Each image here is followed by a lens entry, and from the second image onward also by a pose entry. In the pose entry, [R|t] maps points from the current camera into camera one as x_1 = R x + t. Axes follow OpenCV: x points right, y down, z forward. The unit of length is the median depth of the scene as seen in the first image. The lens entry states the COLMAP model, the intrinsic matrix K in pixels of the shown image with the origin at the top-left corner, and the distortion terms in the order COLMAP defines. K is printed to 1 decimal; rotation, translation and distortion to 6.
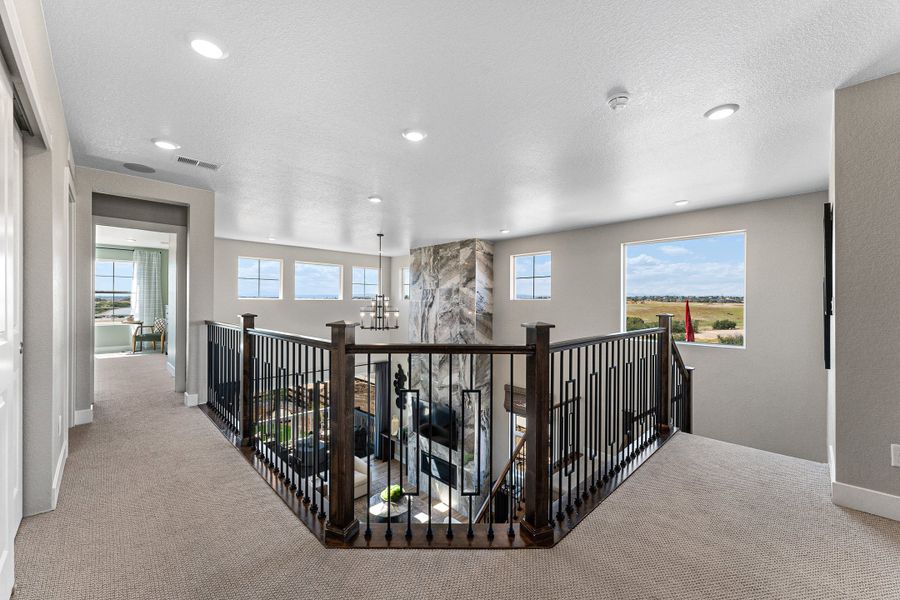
lens RADIAL K [[356.6, 0, 451.5], [0, 356.6, 303.9], [0, 0, 1]] dist [0.000031, 0.000122]
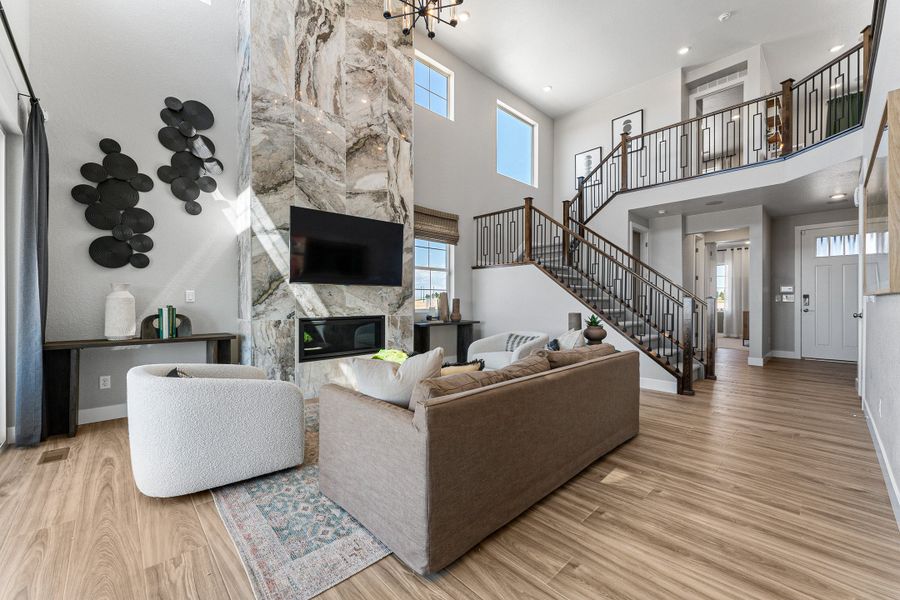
lens RADIAL K [[356.6, 0, 451.5], [0, 356.6, 303.9], [0, 0, 1]] dist [0.000031, 0.000122]
pose [[0.022801, -0.009681, 0.999693, -0.640985], [0.006223, 0.999935, 0.009541, 0.431595], [-0.999721, 0.006004, 0.022860, 0.872524]]
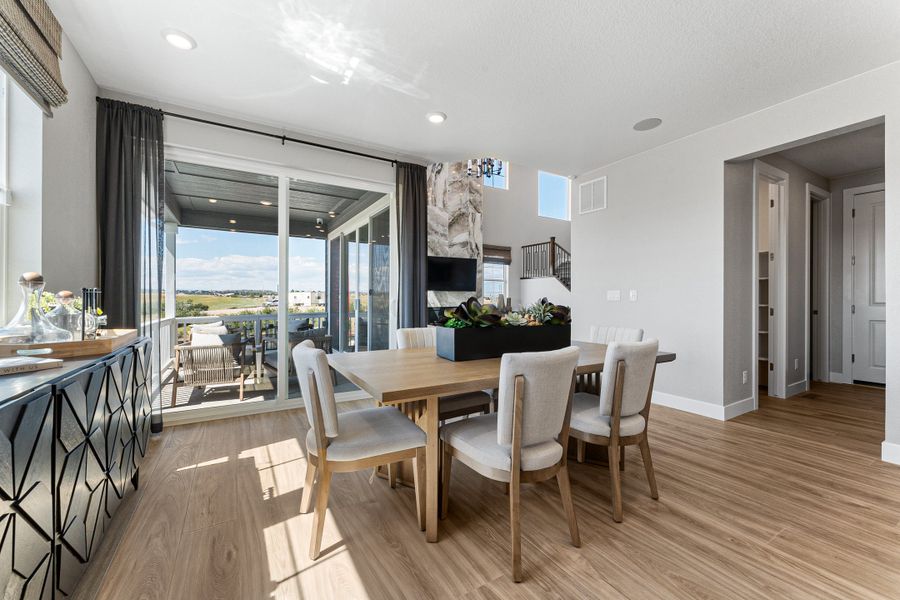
lens RADIAL K [[357.6, 0, 447.8], [0, 357.6, 301.5], [0, 0, 1]] dist [-0.001388, -0.000415]
pose [[0.245270, -0.008120, 0.969421, -1.221544], [0.003089, 0.999966, 0.007594, 0.429755], [-0.969450, 0.001132, 0.245287, 0.767205]]
